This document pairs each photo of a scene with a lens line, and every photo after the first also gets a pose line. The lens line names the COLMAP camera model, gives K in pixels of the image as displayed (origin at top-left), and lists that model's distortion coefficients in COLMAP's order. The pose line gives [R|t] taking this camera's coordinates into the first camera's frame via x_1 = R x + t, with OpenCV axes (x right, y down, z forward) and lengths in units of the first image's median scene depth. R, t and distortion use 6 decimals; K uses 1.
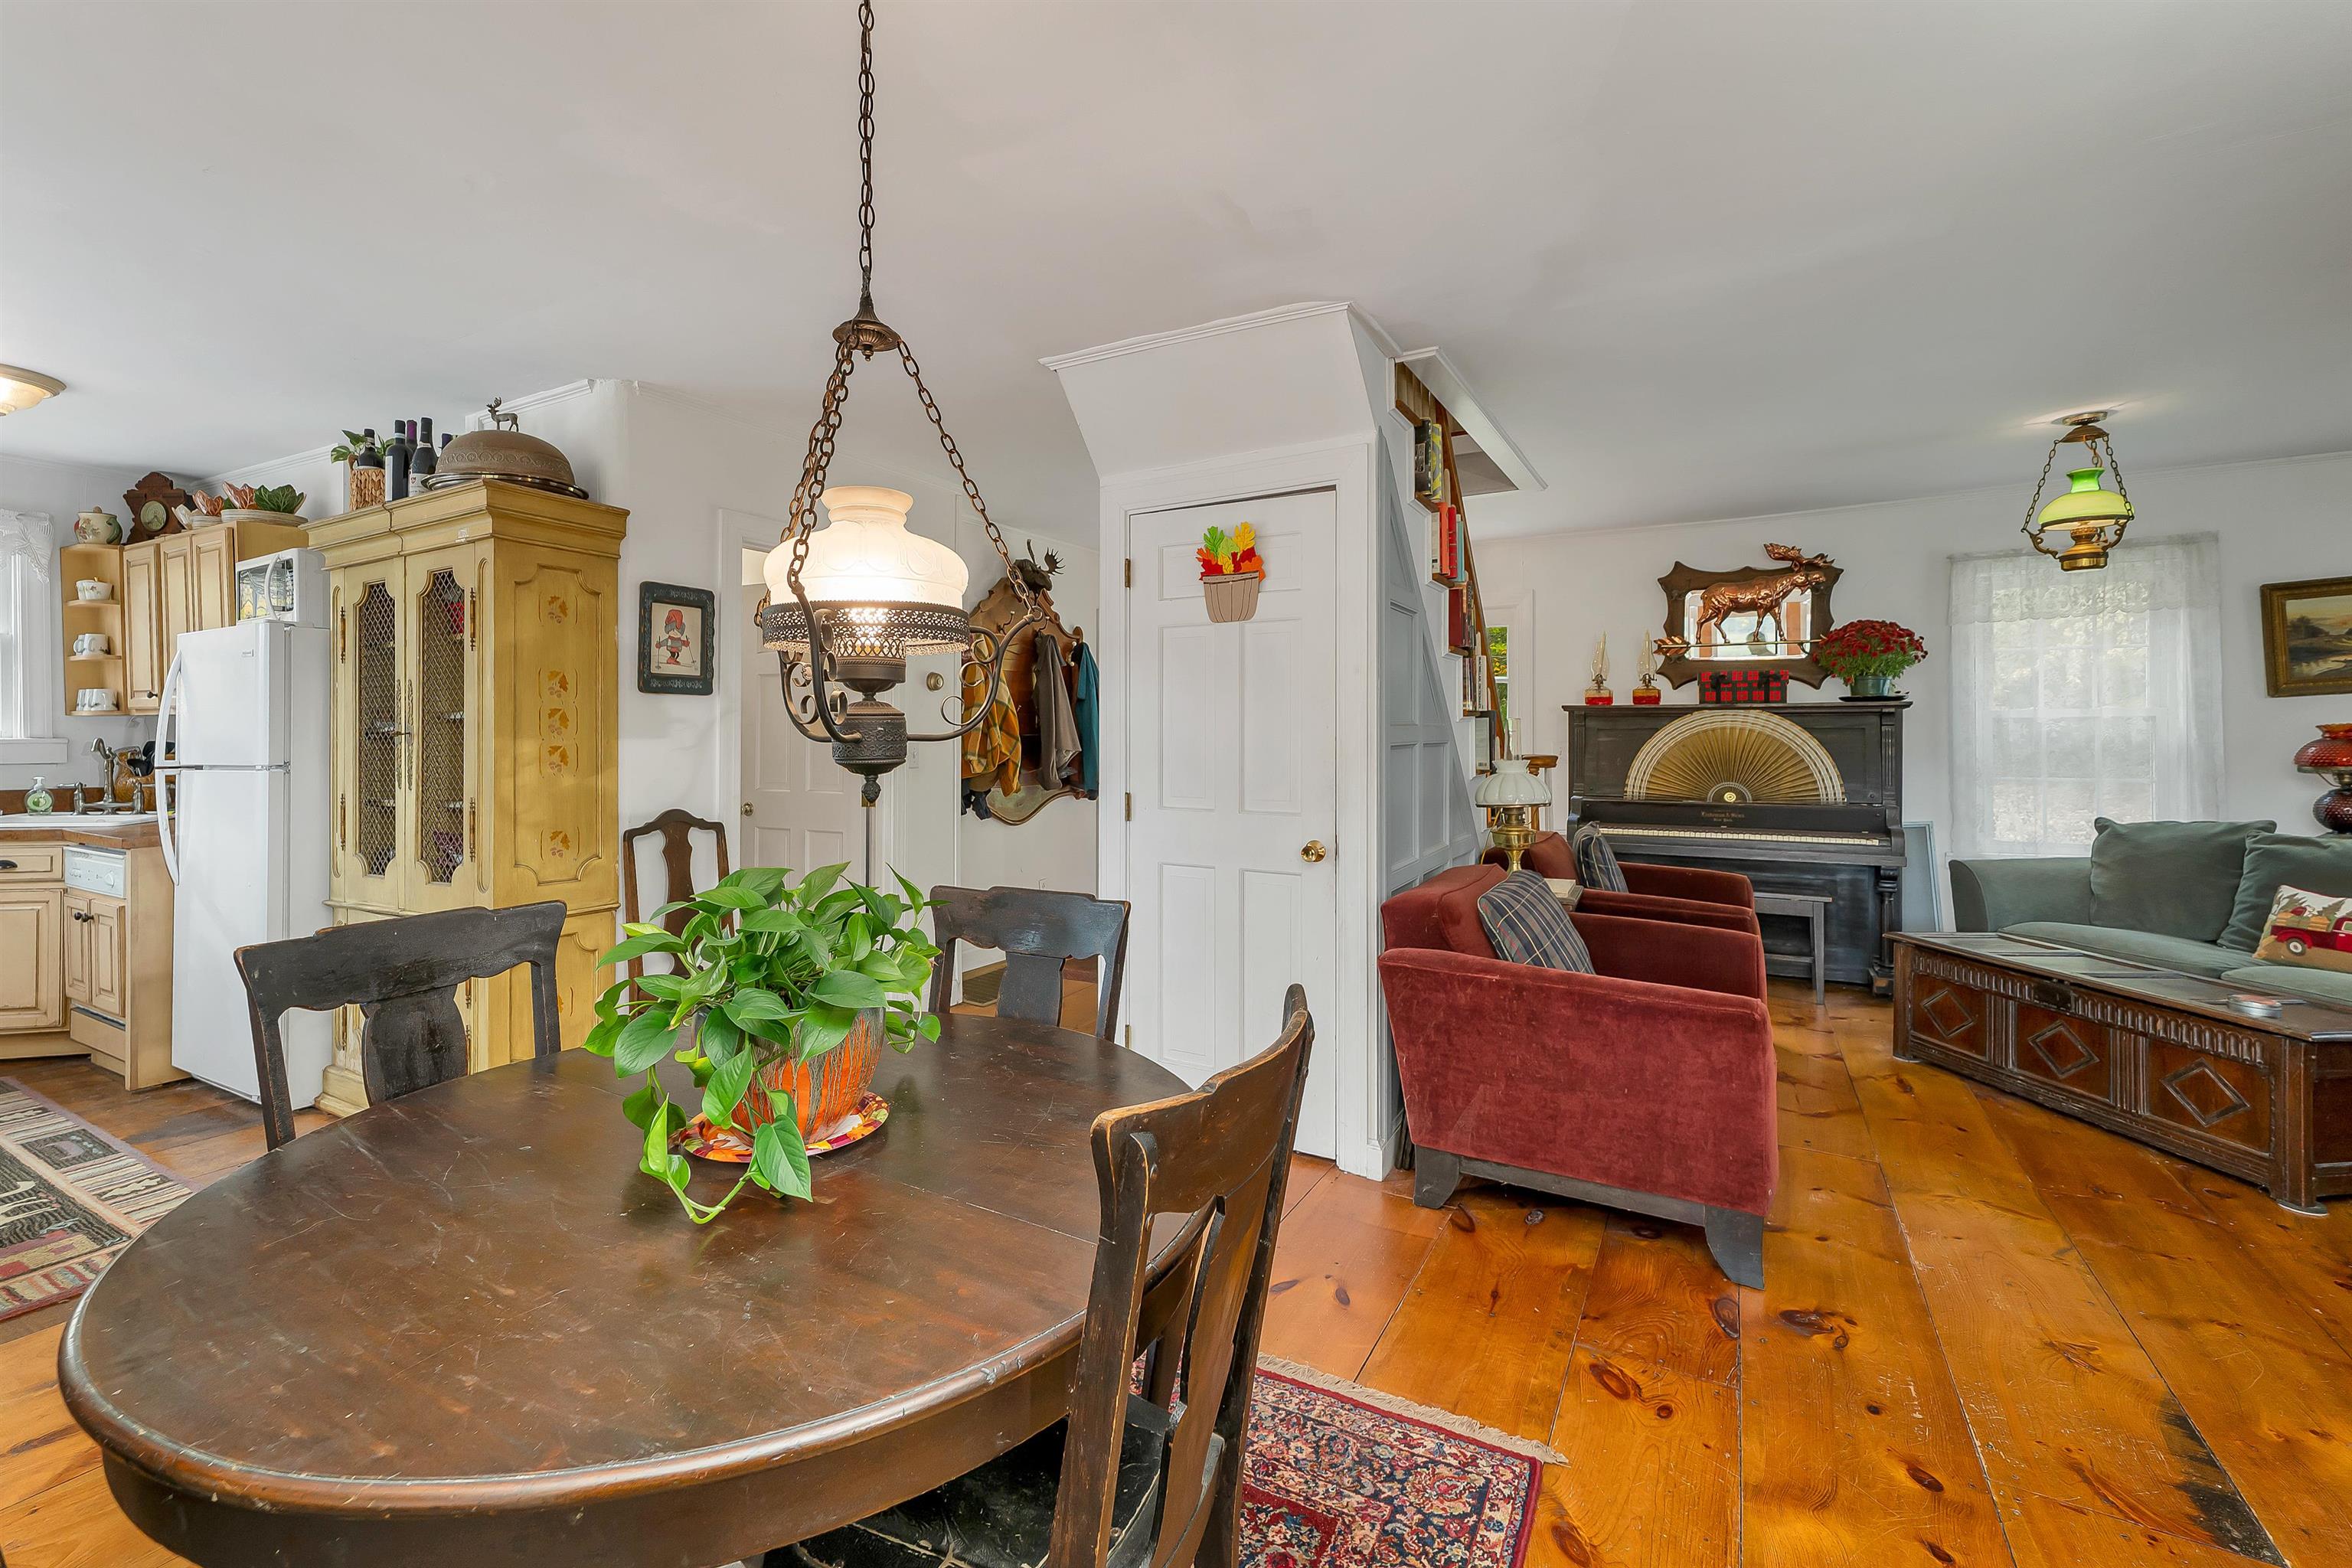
lens RADIAL K [[976.6, 0, 1169.5], [0, 976.6, 724.0], [0, 0, 1]] dist [0.001965, -0.000233]
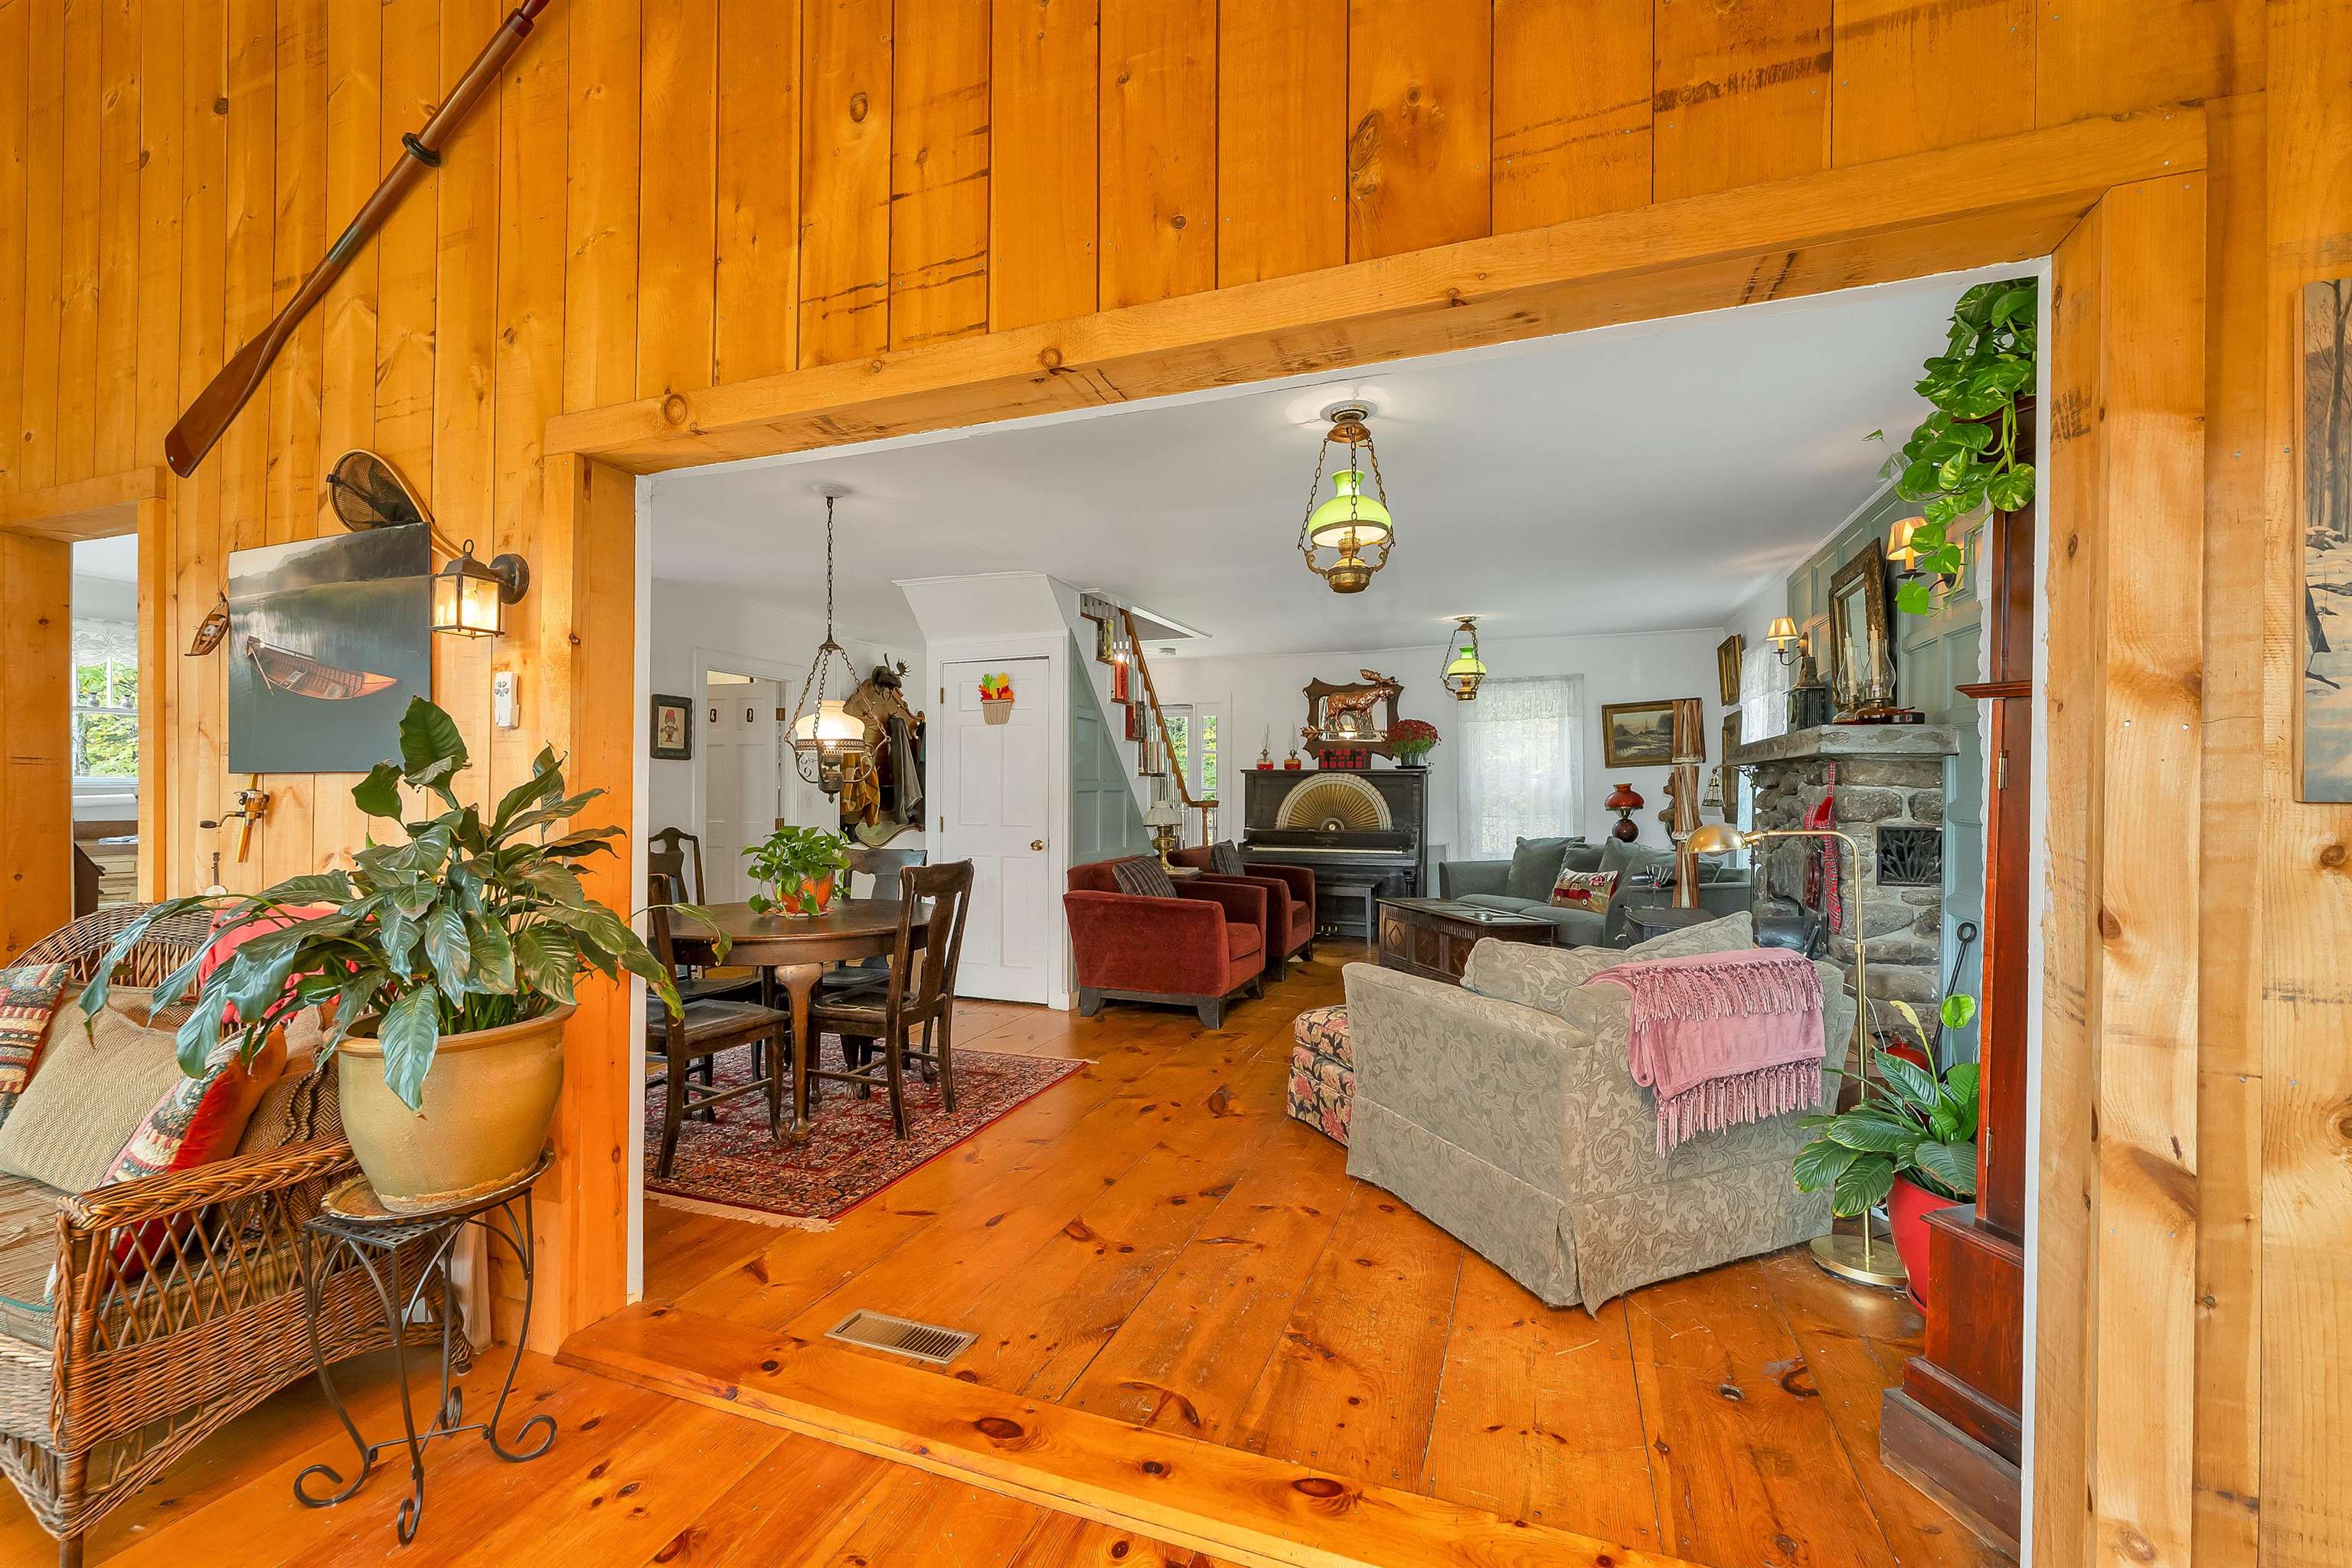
lens RADIAL K [[998.6, 0, 1175.4], [0, 998.6, 794.7], [0, 0, 1]] dist [-0.000012, 0.000014]
pose [[0.990219, 0.004440, 0.139448, 0.118030], [-0.006109, 0.999915, 0.011544, 0.004817], [-0.139385, -0.012283, 0.990162, -0.820925]]
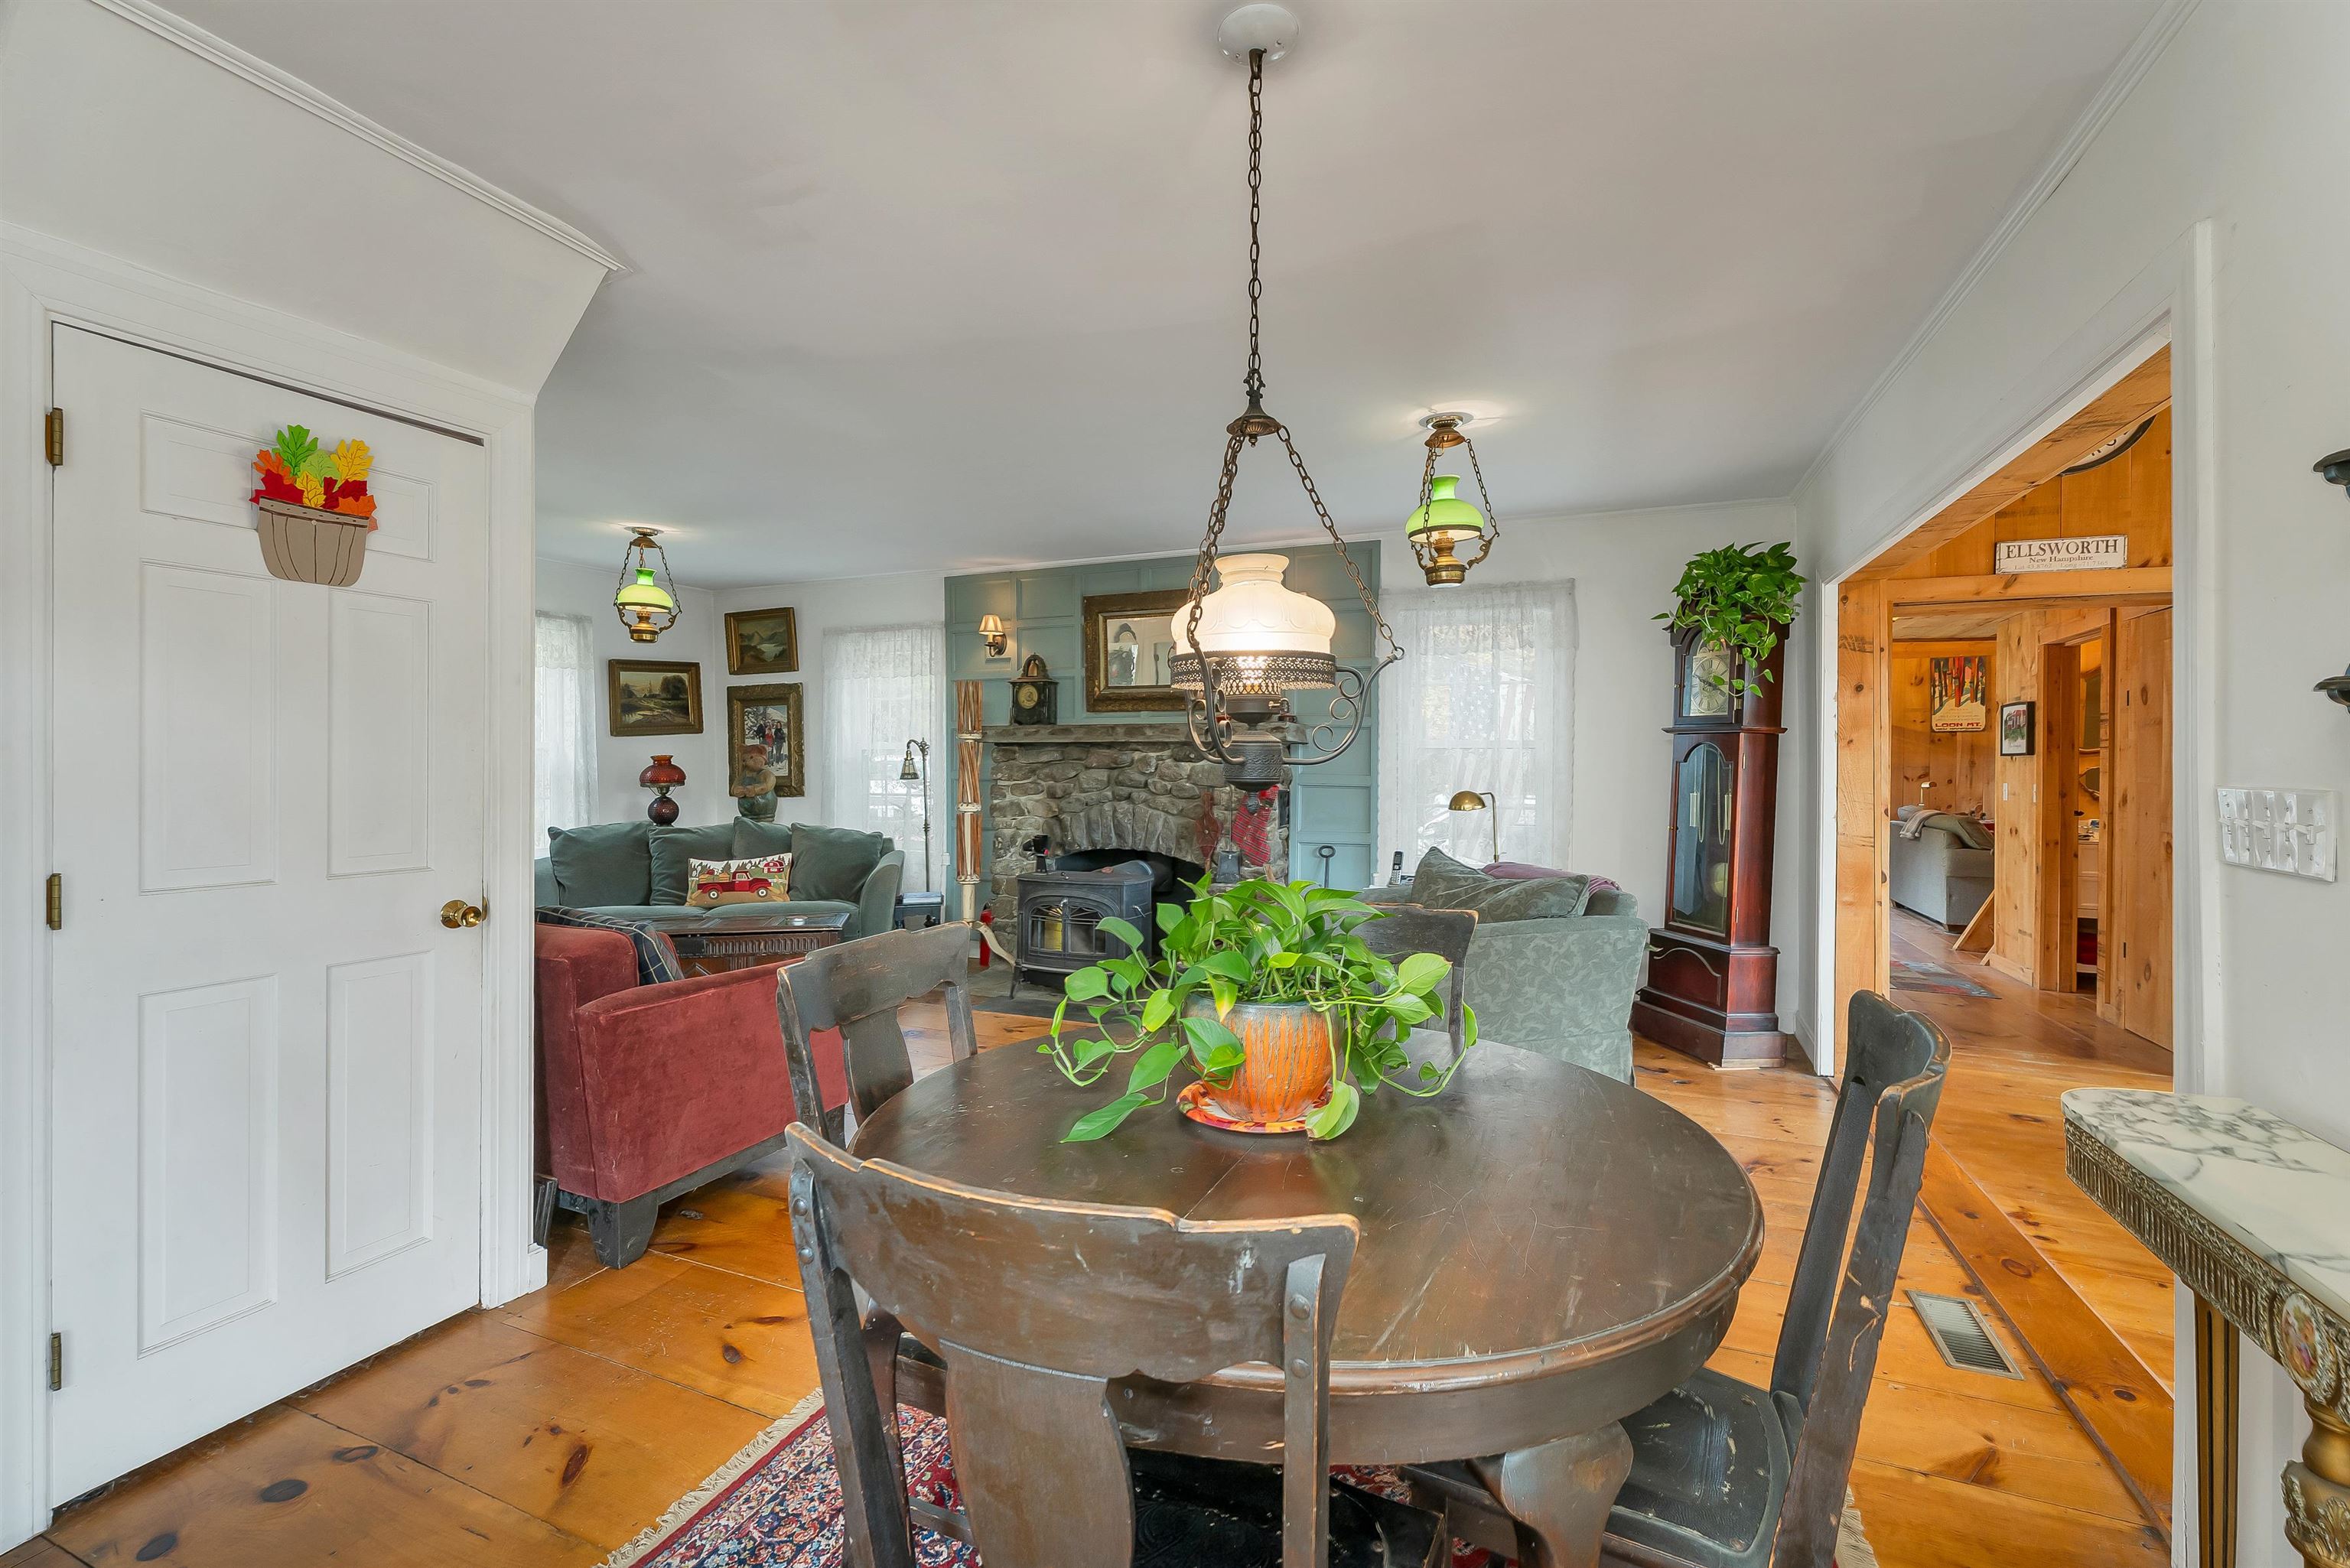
lens RADIAL K [[1032.2, 0, 1139.7], [0, 1032.2, 768.9], [0, 0, 1]] dist [0.000442, 0.000030]
pose [[-0.107267, -0.005504, 0.994215, -0.576909], [-0.009222, 0.999947, 0.004541, 0.007143], [-0.994187, -0.008681, -0.107312, 0.464747]]
